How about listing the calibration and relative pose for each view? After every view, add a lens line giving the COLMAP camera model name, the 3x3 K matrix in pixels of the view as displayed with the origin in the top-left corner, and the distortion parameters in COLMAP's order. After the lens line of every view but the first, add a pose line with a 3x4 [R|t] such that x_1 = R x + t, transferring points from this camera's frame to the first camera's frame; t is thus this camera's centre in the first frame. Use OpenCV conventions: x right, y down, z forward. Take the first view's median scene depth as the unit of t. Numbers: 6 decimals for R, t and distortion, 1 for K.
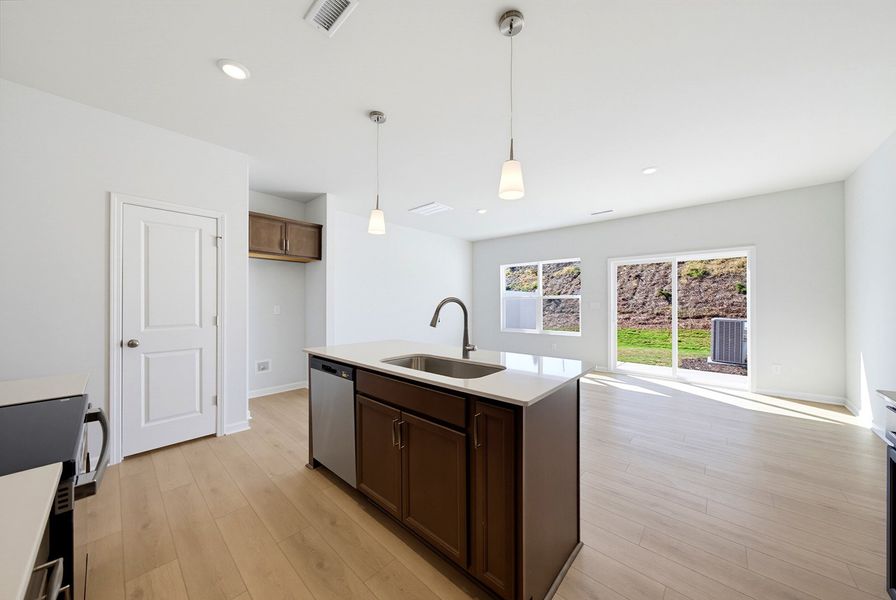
lens RADIAL K [[306.8, 0, 446.9], [0, 306.8, 301.2], [0, 0, 1]] dist [-0.000152, 0.000511]
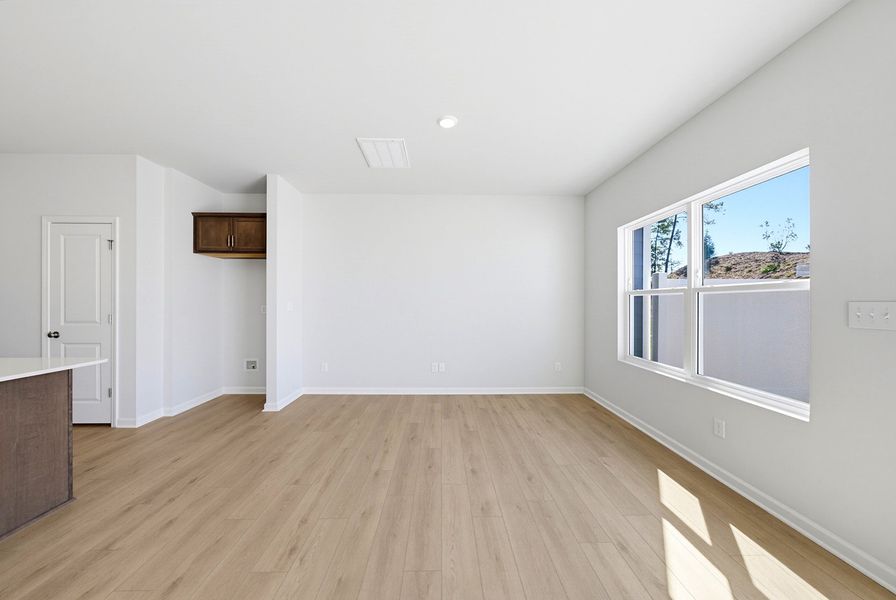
lens RADIAL K [[306.8, 0, 449.2], [0, 306.8, 300.7], [0, 0, 1]] dist [-0.000152, 0.000511]
pose [[0.673214, -0.000622, -0.739447, 0.553639], [0.003062, 0.999993, 0.001947, 0.000651], [0.739441, -0.003575, 0.673212, 0.755010]]
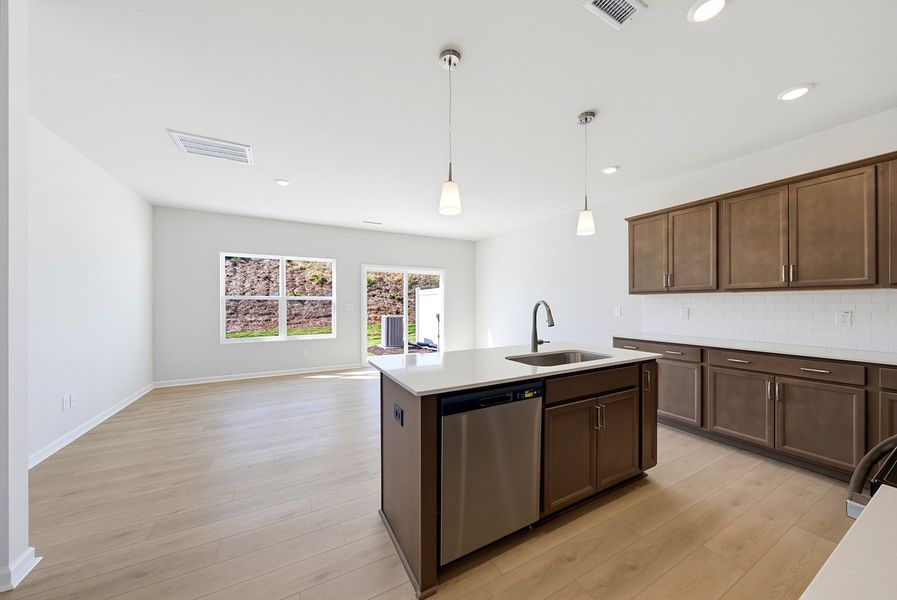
lens RADIAL K [[307.2, 0, 454.0], [0, 307.2, 301.4], [0, 0, 1]] dist [-0.000152, 0.000511]
pose [[0.325248, 0.007335, 0.945600, -0.522684], [-0.004553, 0.999970, -0.006191, 0.000085], [-0.945618, -0.002292, 0.325272, 0.412135]]
